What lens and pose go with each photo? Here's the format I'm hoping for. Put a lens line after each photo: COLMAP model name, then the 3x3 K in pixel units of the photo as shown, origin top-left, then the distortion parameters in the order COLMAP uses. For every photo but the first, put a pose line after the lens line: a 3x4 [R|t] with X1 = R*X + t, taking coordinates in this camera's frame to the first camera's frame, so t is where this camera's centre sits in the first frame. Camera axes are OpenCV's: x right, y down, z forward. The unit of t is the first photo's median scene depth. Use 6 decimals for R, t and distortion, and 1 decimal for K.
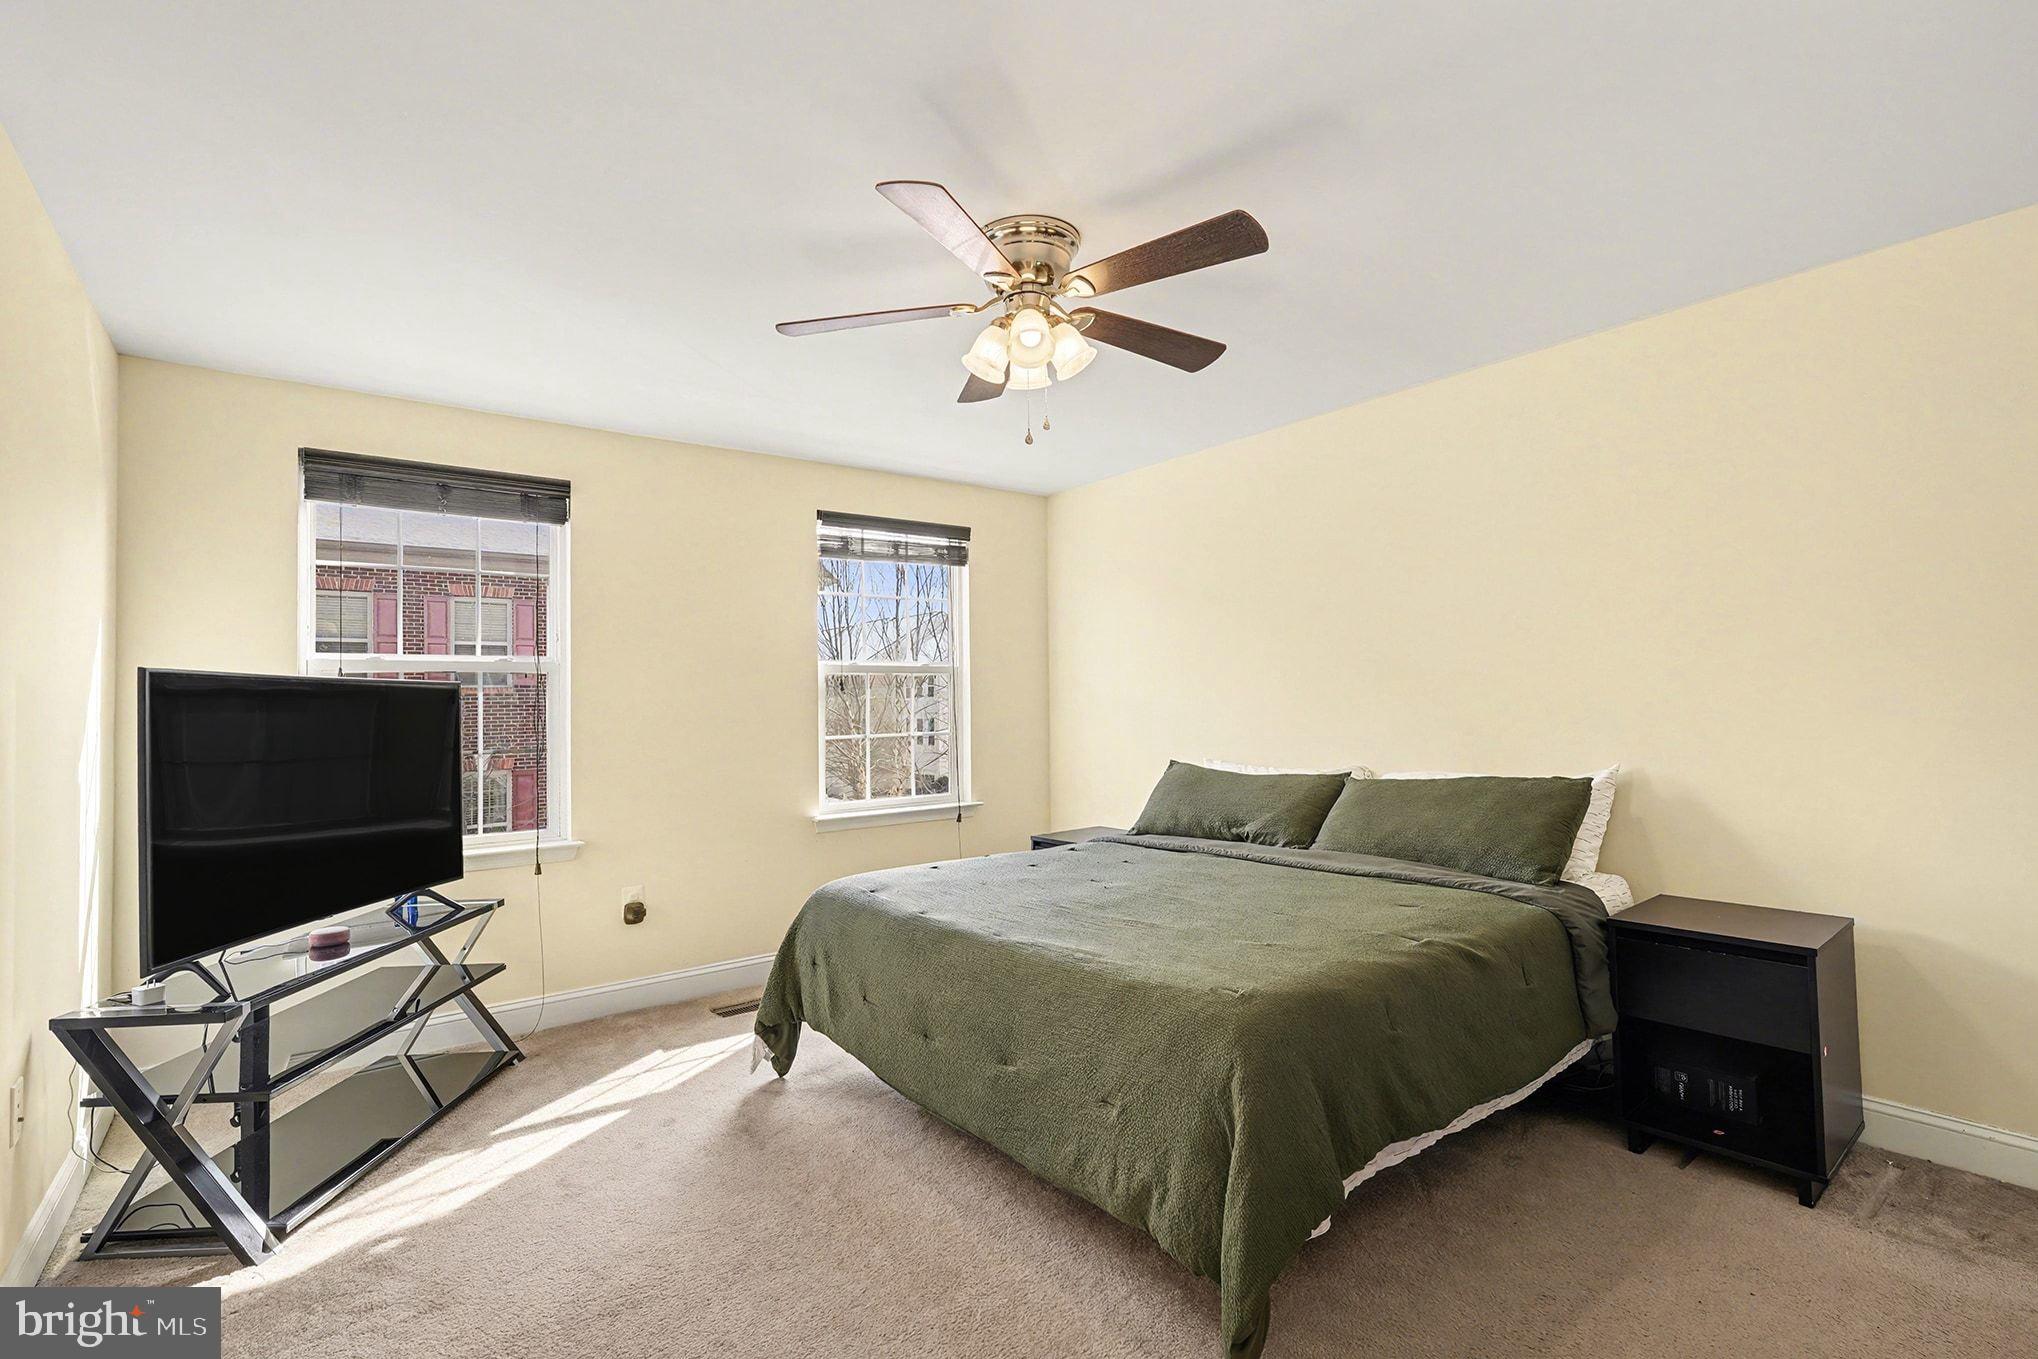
lens RADIAL K [[948.2, 0, 1031.8], [0, 948.2, 678.9], [0, 0, 1]] dist [-0.001149, -0.000162]
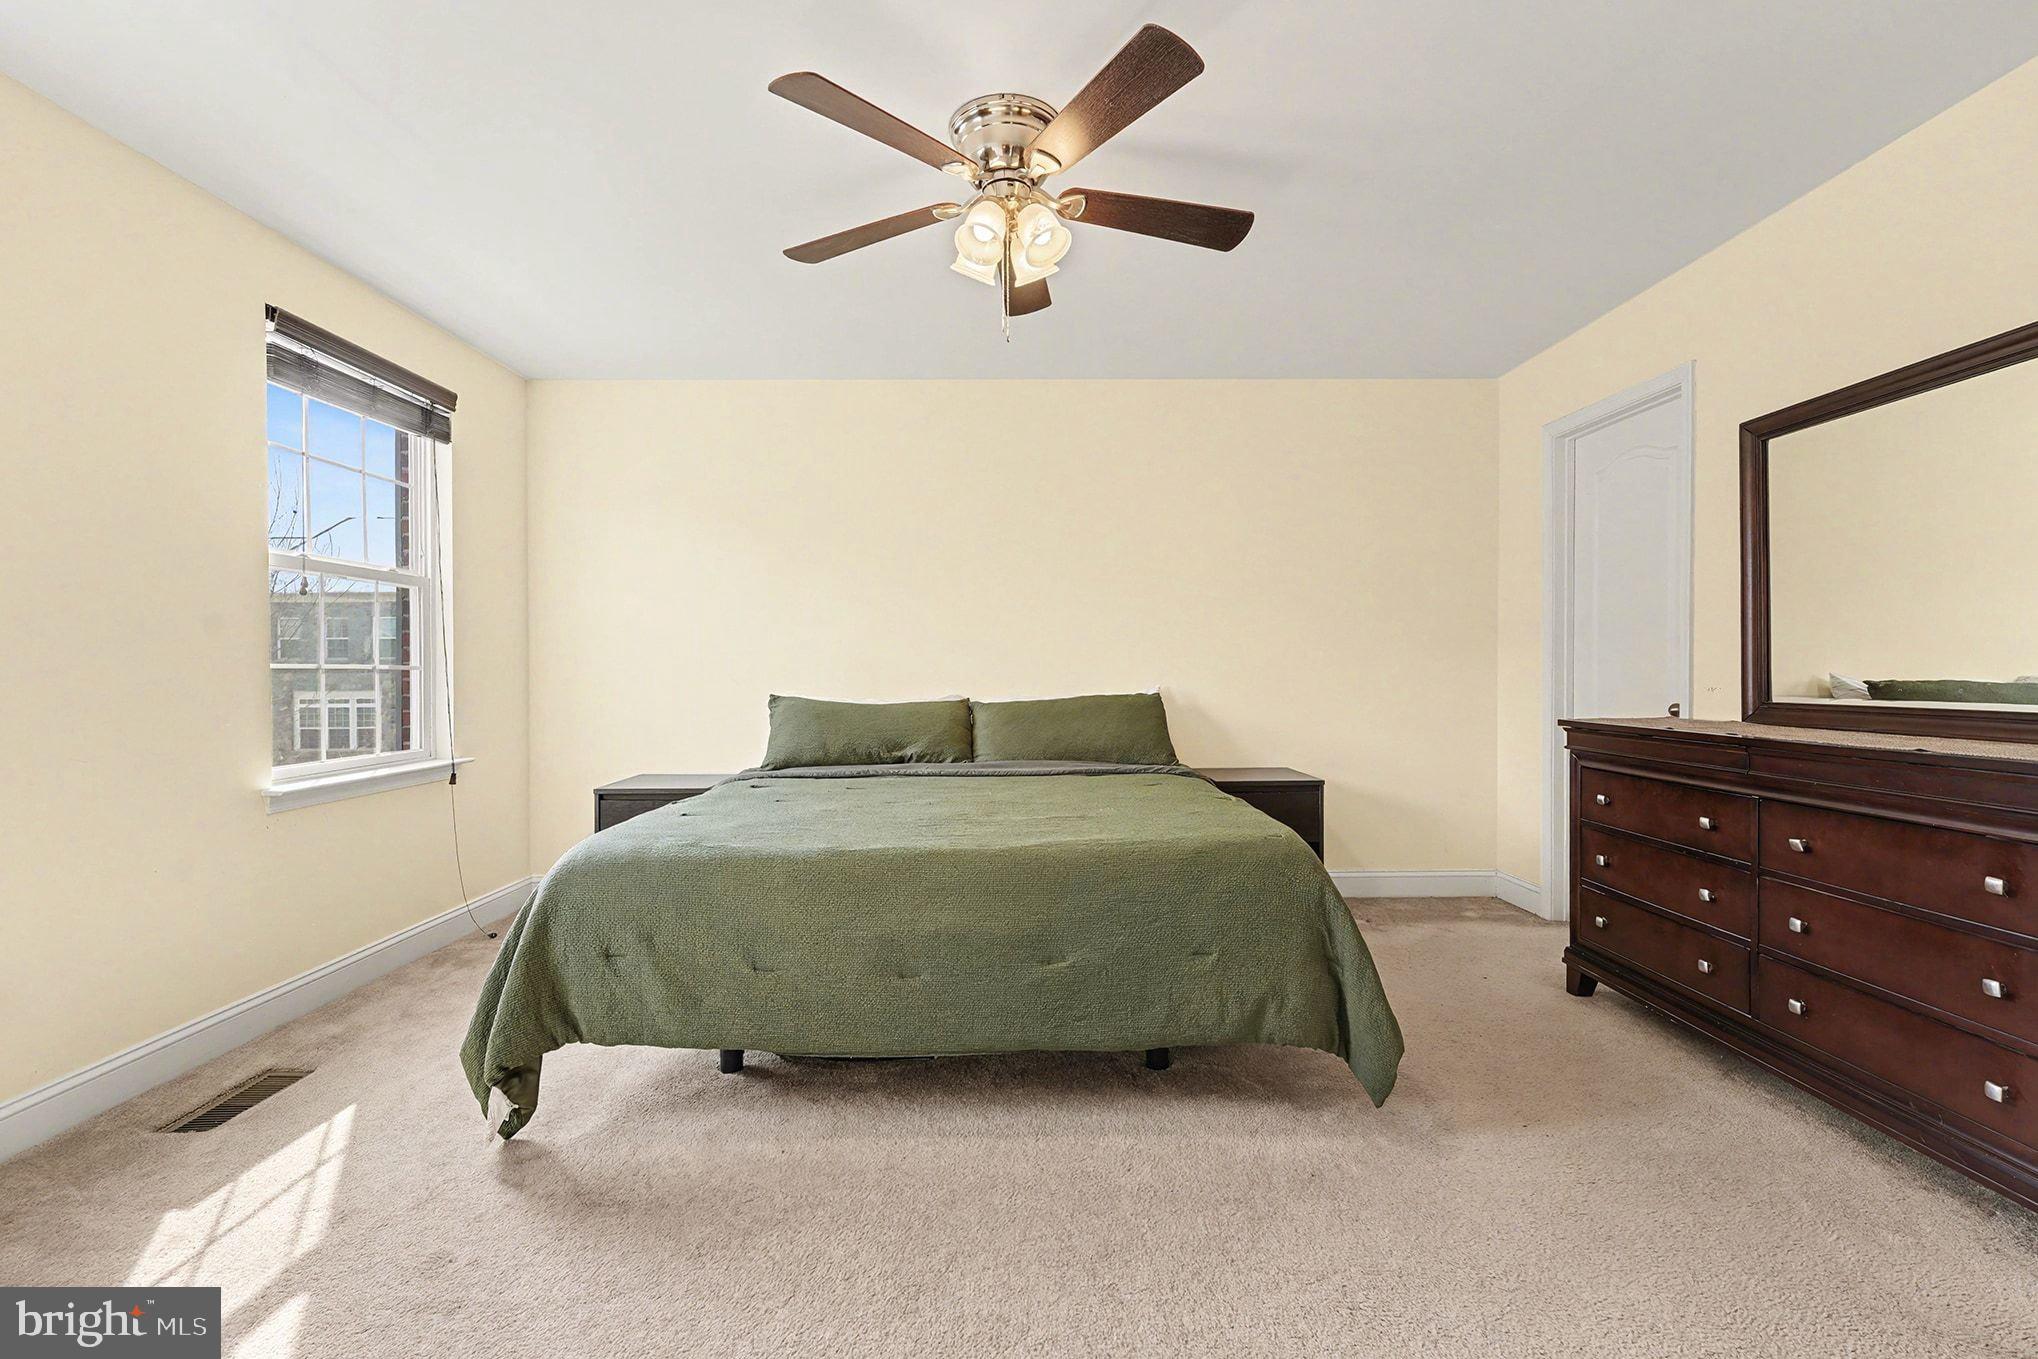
lens RADIAL K [[891.1, 0, 1019.0], [0, 891.1, 679.5], [0, 0, 1]] dist [0.012582, 0.000127]
pose [[0.602729, 0.007555, 0.797910, -0.497803], [-0.031645, 0.999395, 0.014441, 0.058142], [-0.797318, -0.033954, 0.602603, 0.290324]]
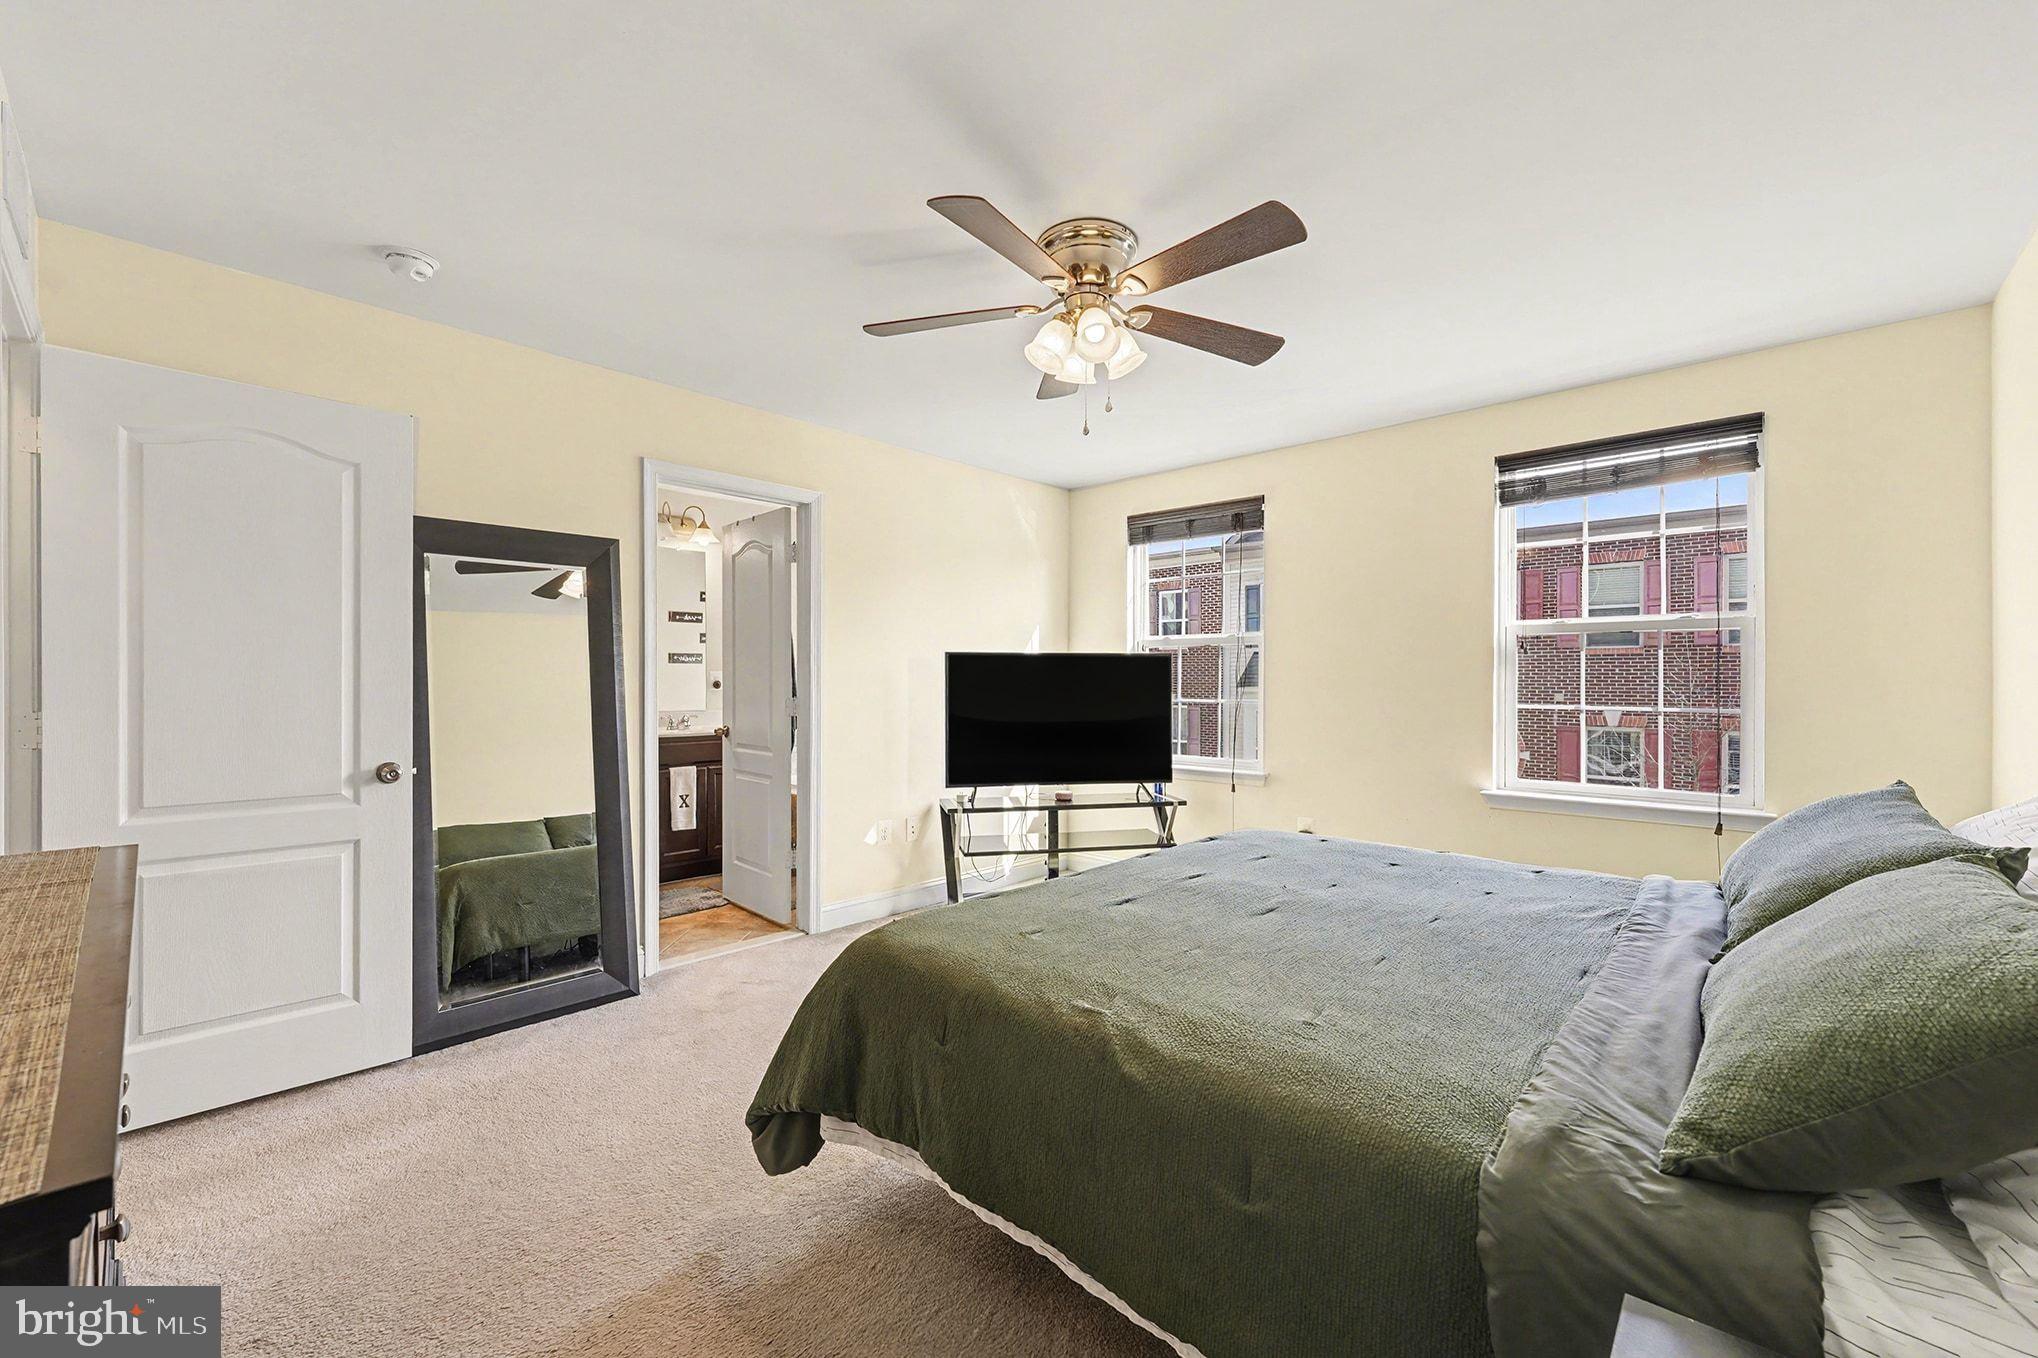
lens RADIAL K [[836.2, 0, 1019.0], [0, 836.2, 679.0], [0, 0, 1]] dist [-0.000038, -0.000291]
pose [[0.153760, 0.022207, -0.987859, 0.625917], [0.027104, 0.999276, 0.026682, 0.002236], [0.987736, -0.030877, 0.153047, 0.512776]]
